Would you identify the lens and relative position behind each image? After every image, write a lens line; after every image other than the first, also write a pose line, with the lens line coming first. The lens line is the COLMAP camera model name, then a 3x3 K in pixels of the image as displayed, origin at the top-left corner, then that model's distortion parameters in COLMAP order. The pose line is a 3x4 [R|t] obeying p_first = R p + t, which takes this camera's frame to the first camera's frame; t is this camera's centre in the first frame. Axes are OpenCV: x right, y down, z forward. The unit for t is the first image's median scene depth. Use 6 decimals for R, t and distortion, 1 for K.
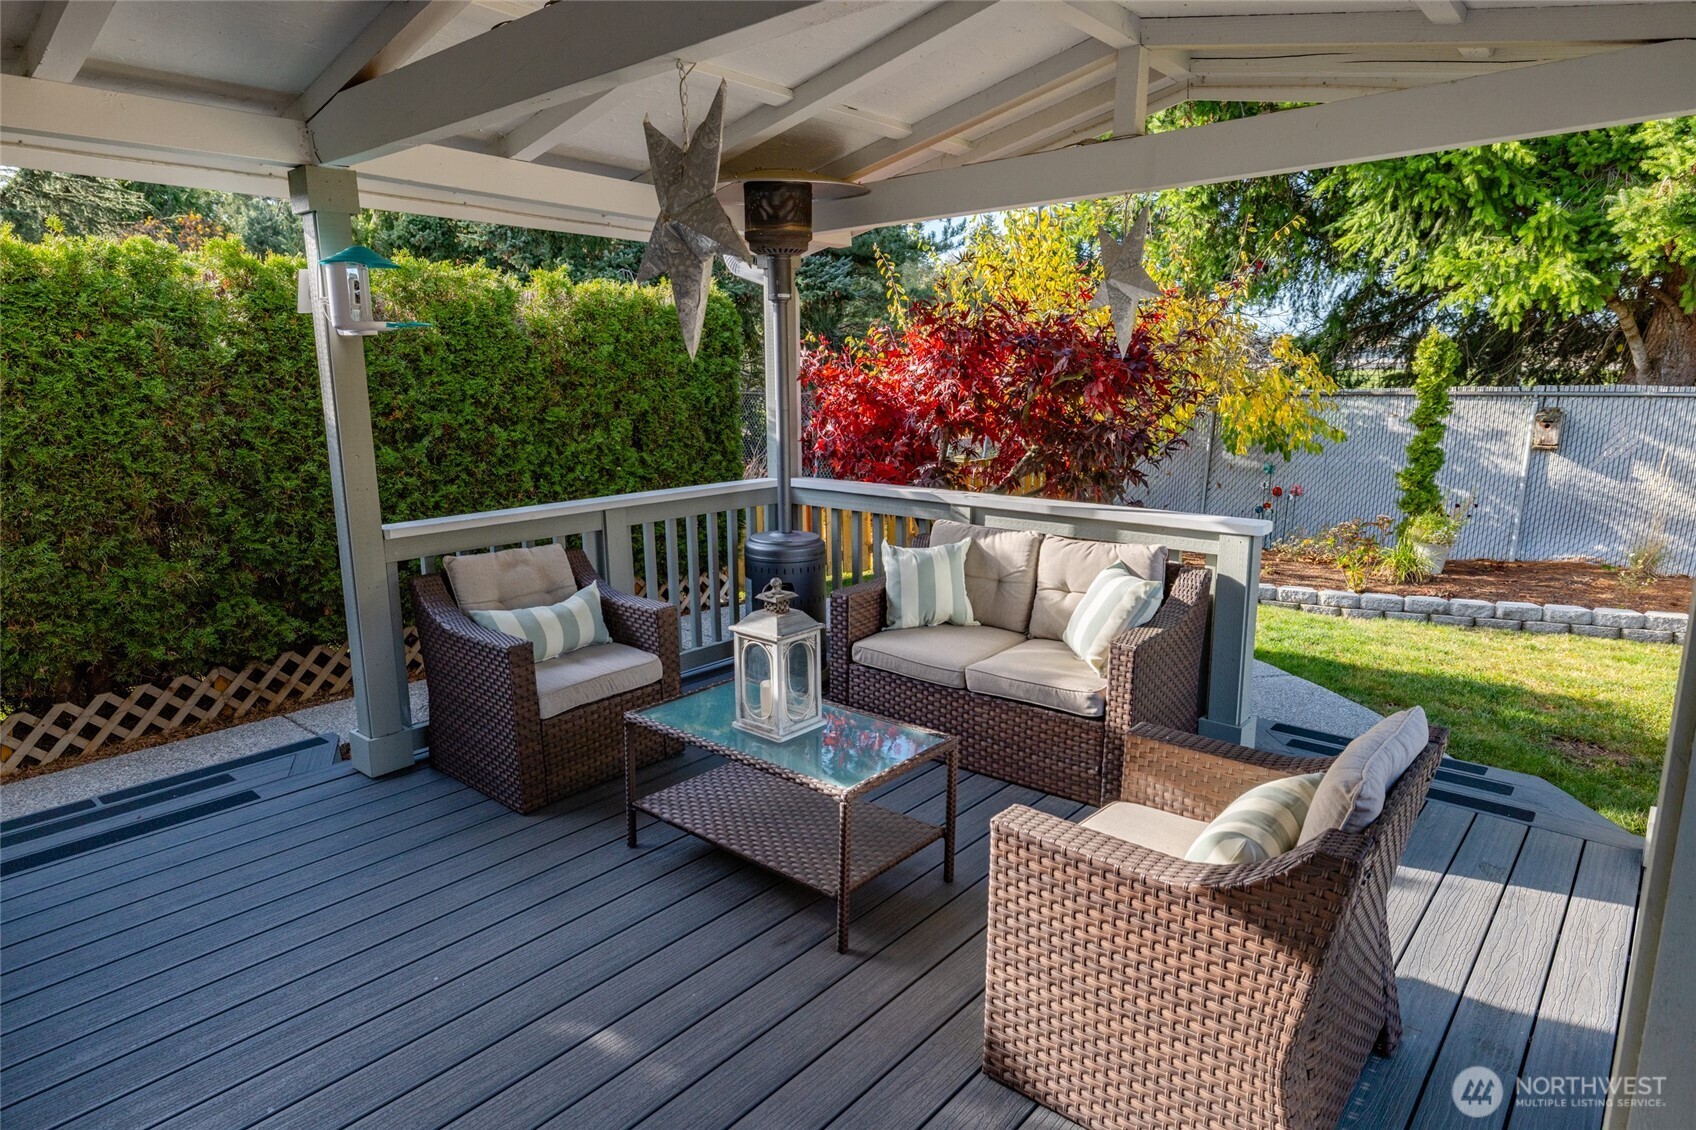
lens RADIAL K [[988.0, 0, 843.0], [0, 988.0, 560.3], [0, 0, 1]] dist [0.008799, -0.001681]
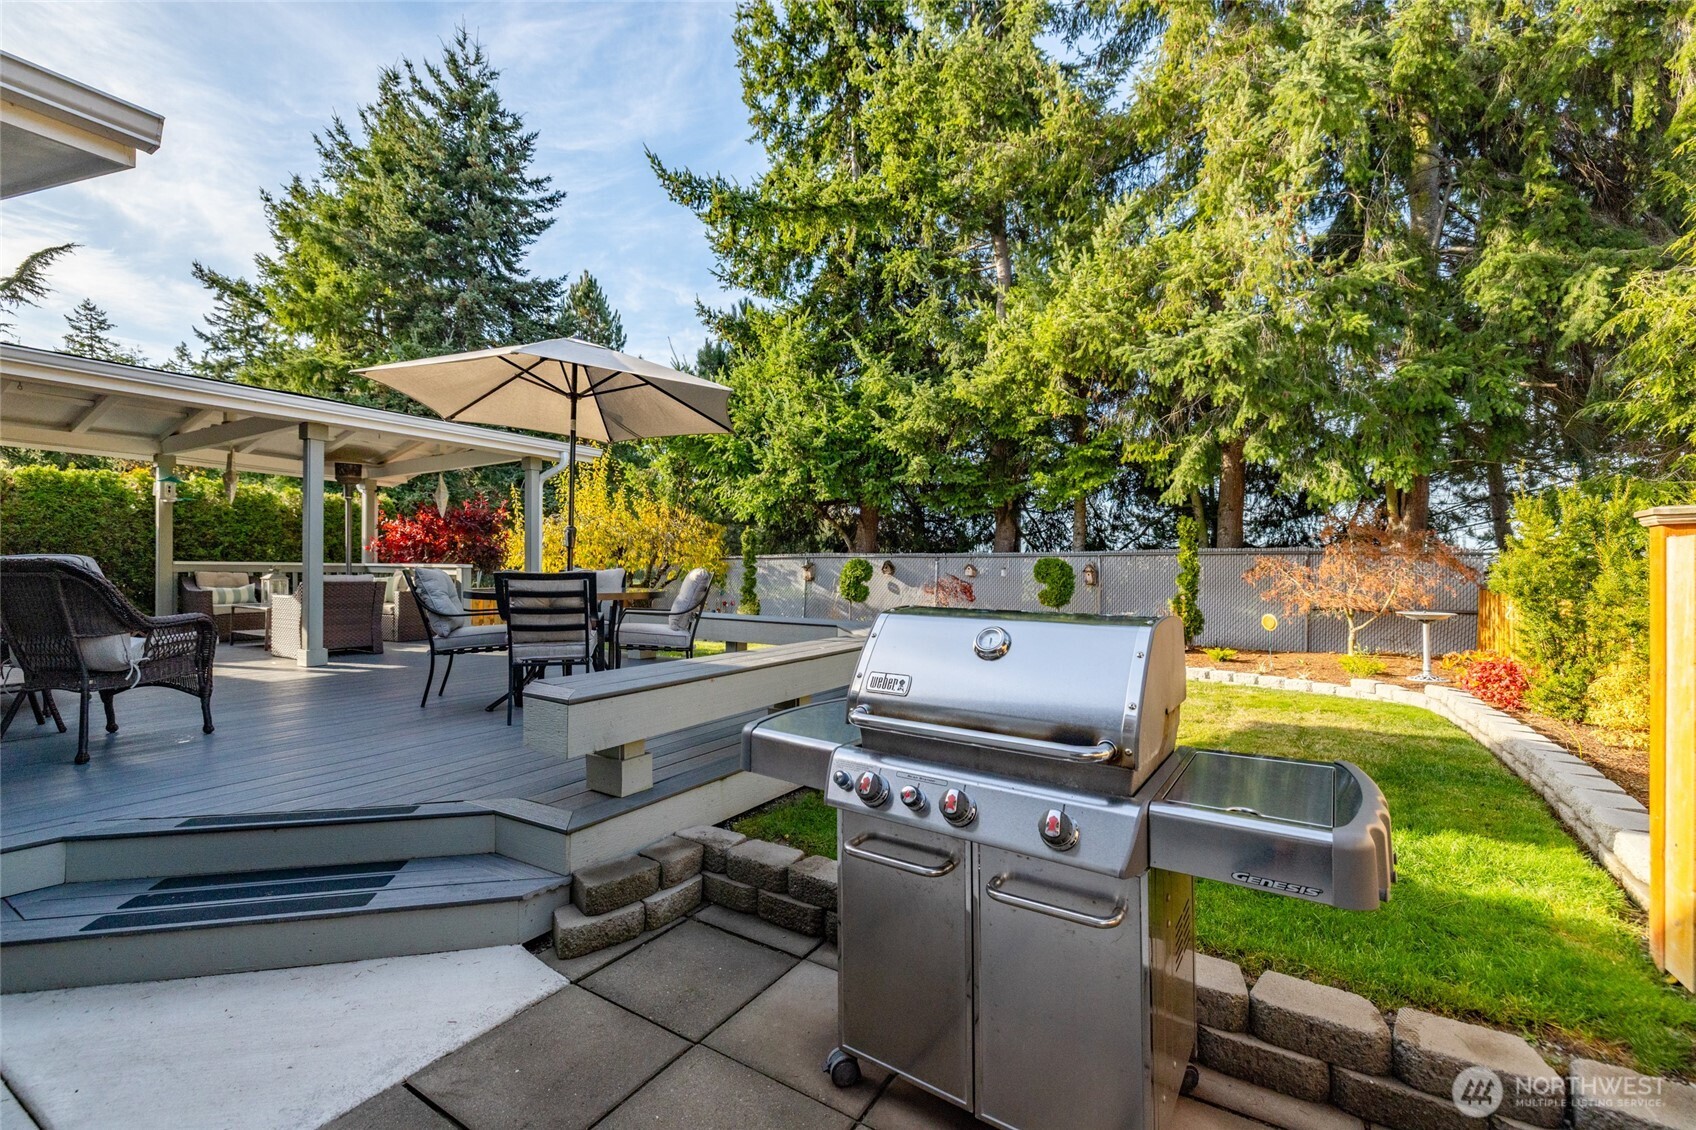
lens RADIAL K [[711.3, 0, 850.4], [0, 711.3, 568.4], [0, 0, 1]] dist [0.000089, 0.000418]
pose [[0.984100, 0.015996, 0.176895, 1.099383], [0.019806, 0.979842, -0.198788, 0.423503], [-0.176509, 0.199131, 0.963946, -1.371076]]
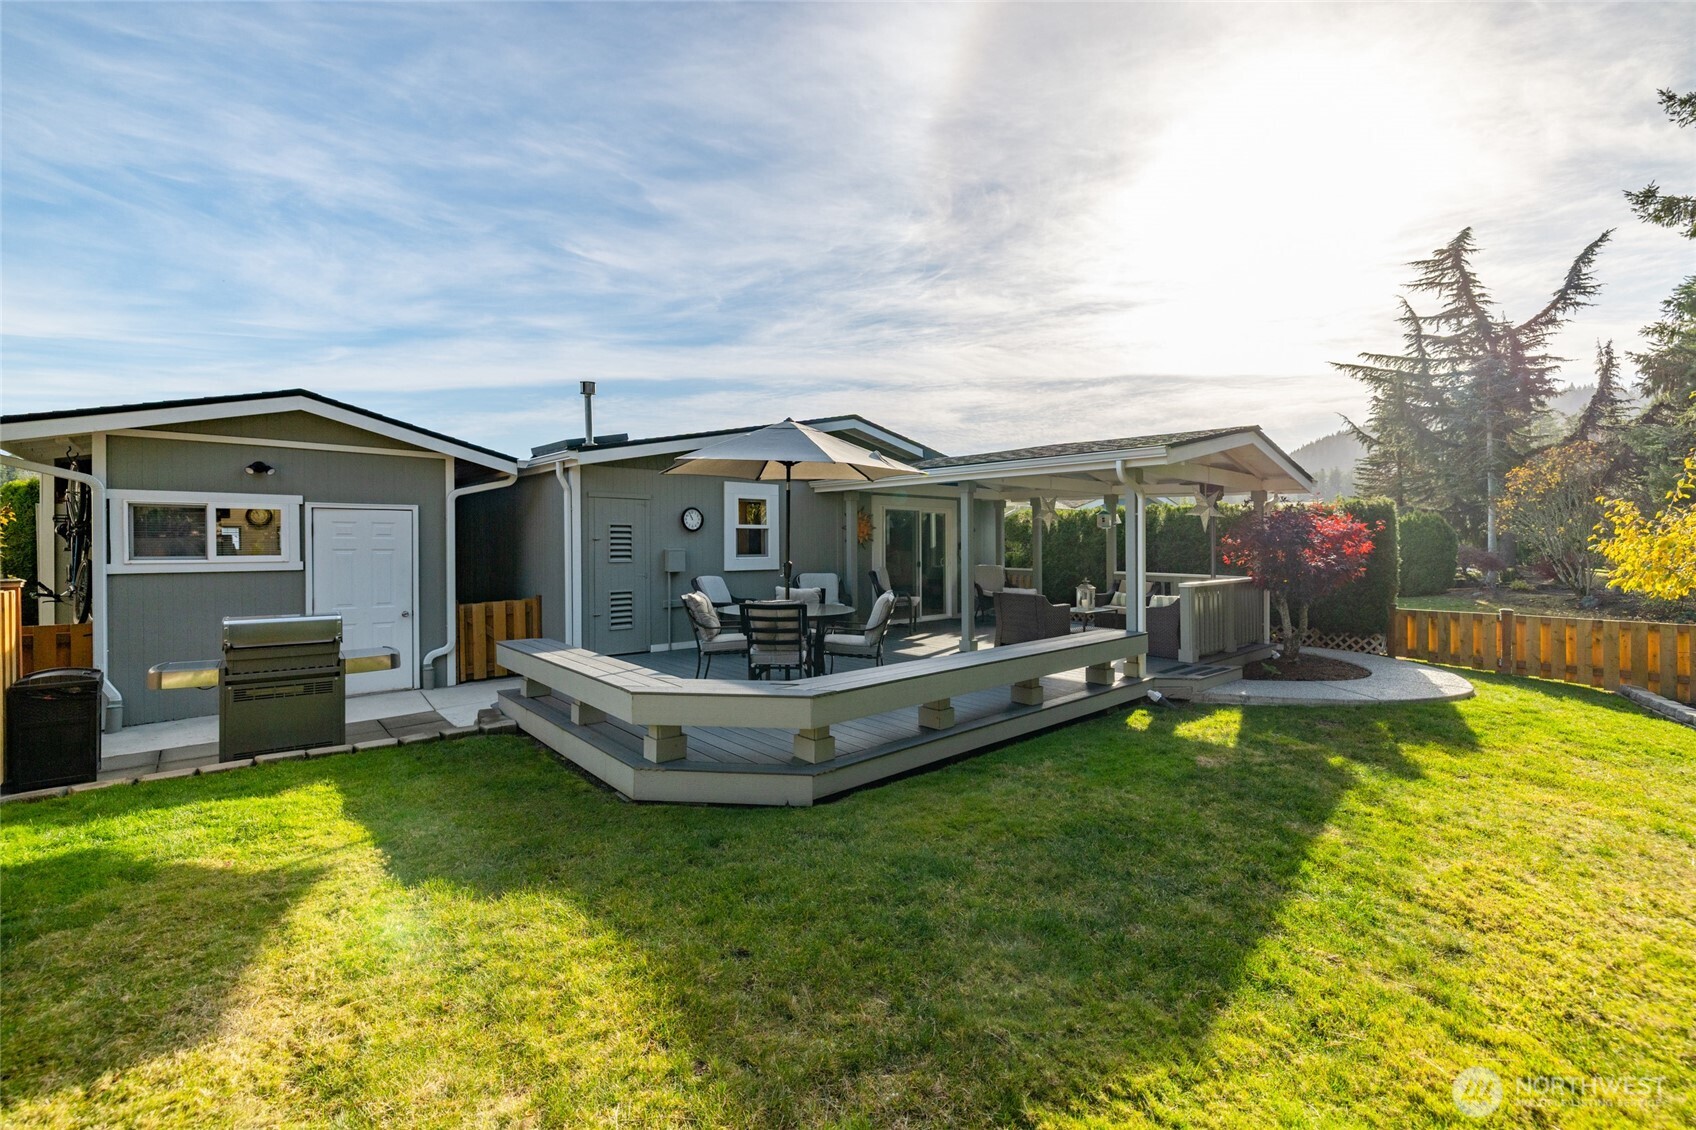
lens RADIAL K [[711.3, 0, 840.2], [0, 711.3, 552.8], [0, 0, 1]] dist [0.000089, 0.000418]
pose [[-0.118665, 0.024150, -0.992641, 2.419502], [-0.201035, 0.978415, 0.047837, -0.041286], [0.972370, 0.205232, -0.111248, 0.220984]]
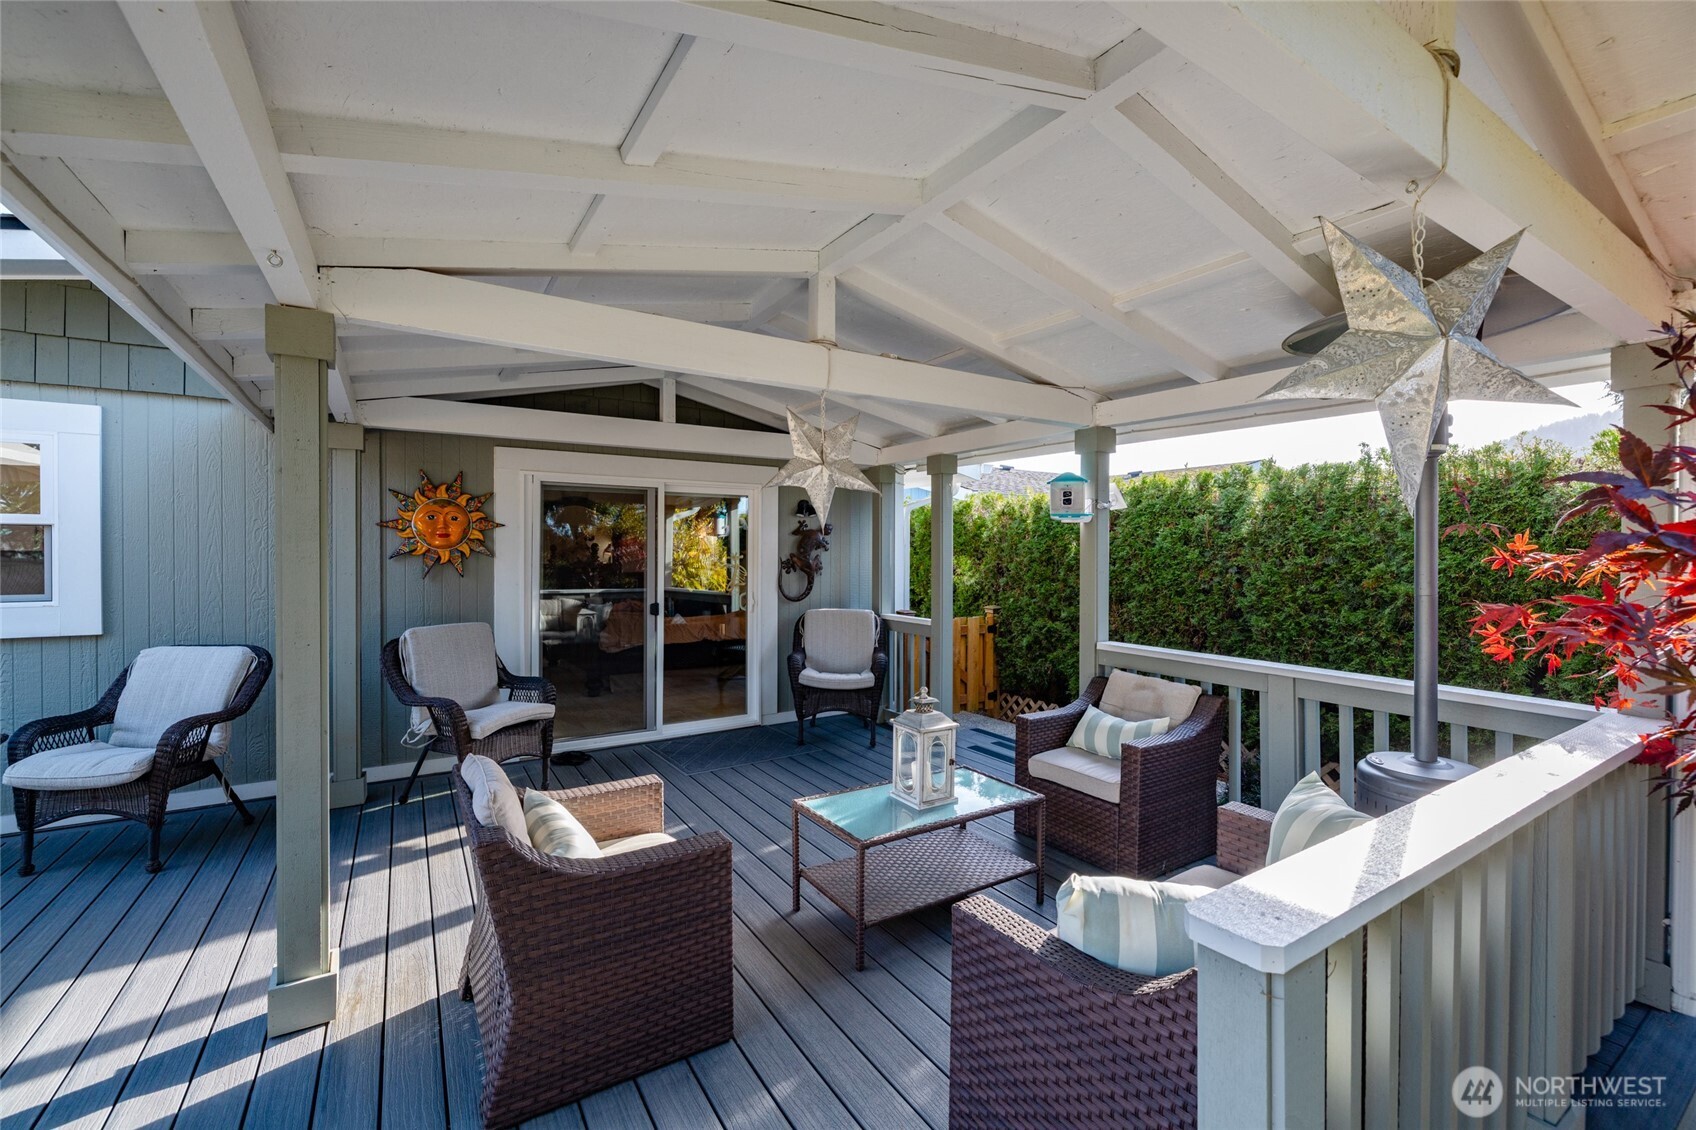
lens RADIAL K [[711.3, 0, 850.3], [0, 711.3, 559.1], [0, 0, 1]] dist [0.000089, 0.000418]
pose [[-0.284332, 0.019833, -0.958521, 0.688143], [-0.188264, 0.979165, 0.076106, -0.162465], [0.940060, 0.202094, -0.274674, 0.848461]]
